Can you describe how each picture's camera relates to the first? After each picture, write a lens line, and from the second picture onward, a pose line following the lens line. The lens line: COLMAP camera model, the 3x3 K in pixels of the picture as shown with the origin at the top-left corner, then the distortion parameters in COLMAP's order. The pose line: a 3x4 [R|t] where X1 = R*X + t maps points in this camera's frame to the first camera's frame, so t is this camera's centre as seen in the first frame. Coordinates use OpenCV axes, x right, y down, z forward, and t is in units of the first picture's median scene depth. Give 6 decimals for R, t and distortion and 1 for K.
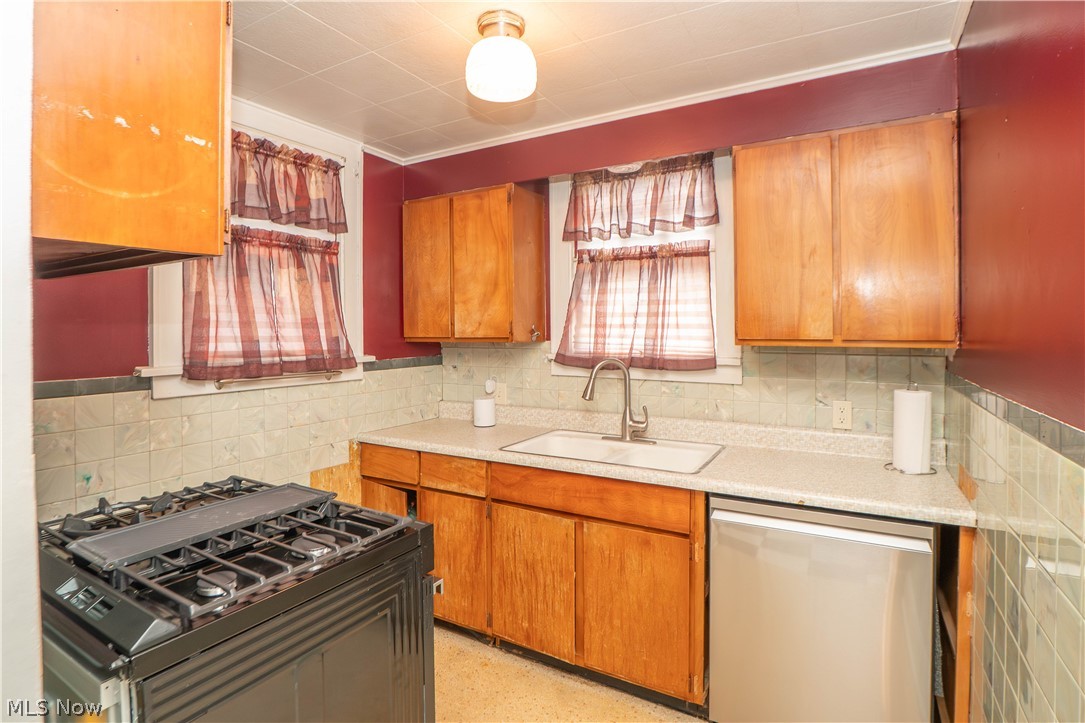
lens RADIAL K [[519.2, 0, 557.3], [0, 519.2, 335.3], [0, 0, 1]] dist [-0.001697, -0.000069]
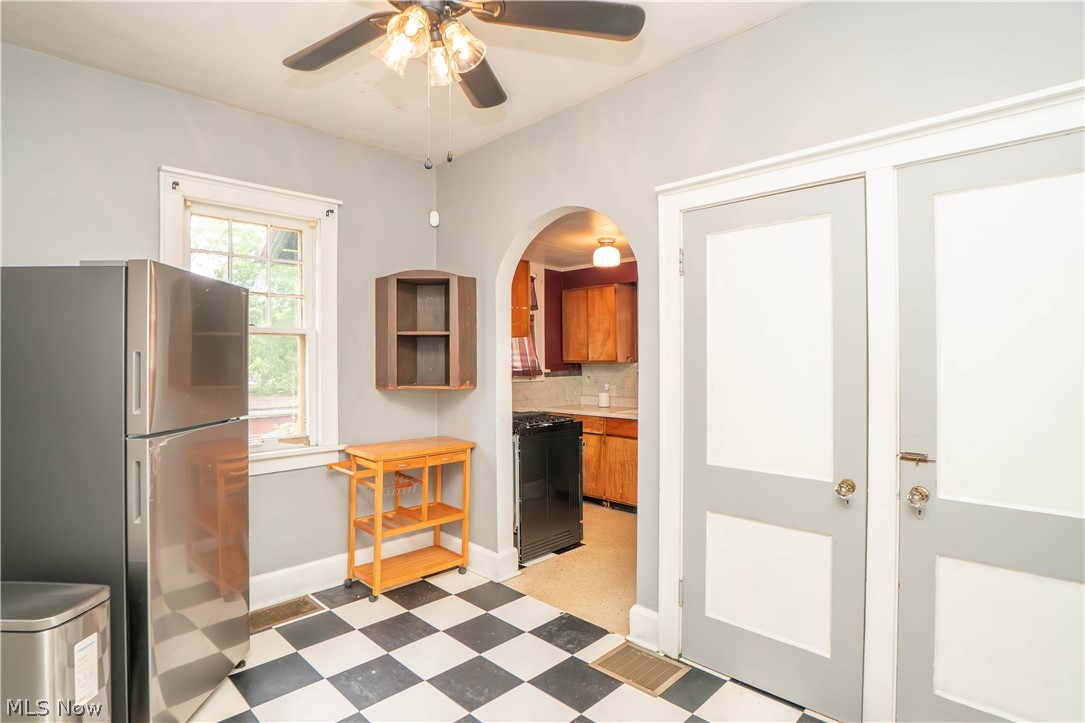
lens RADIAL K [[542.2, 0, 542.5], [0, 542.2, 361.5], [0, 0, 1]] dist [0.001089, 0.000202]
pose [[0.961976, 0.002030, -0.273126, 0.205243], [-0.002457, 0.999996, -0.001220, 0.010774], [0.273123, 0.001845, 0.961977, -1.077573]]
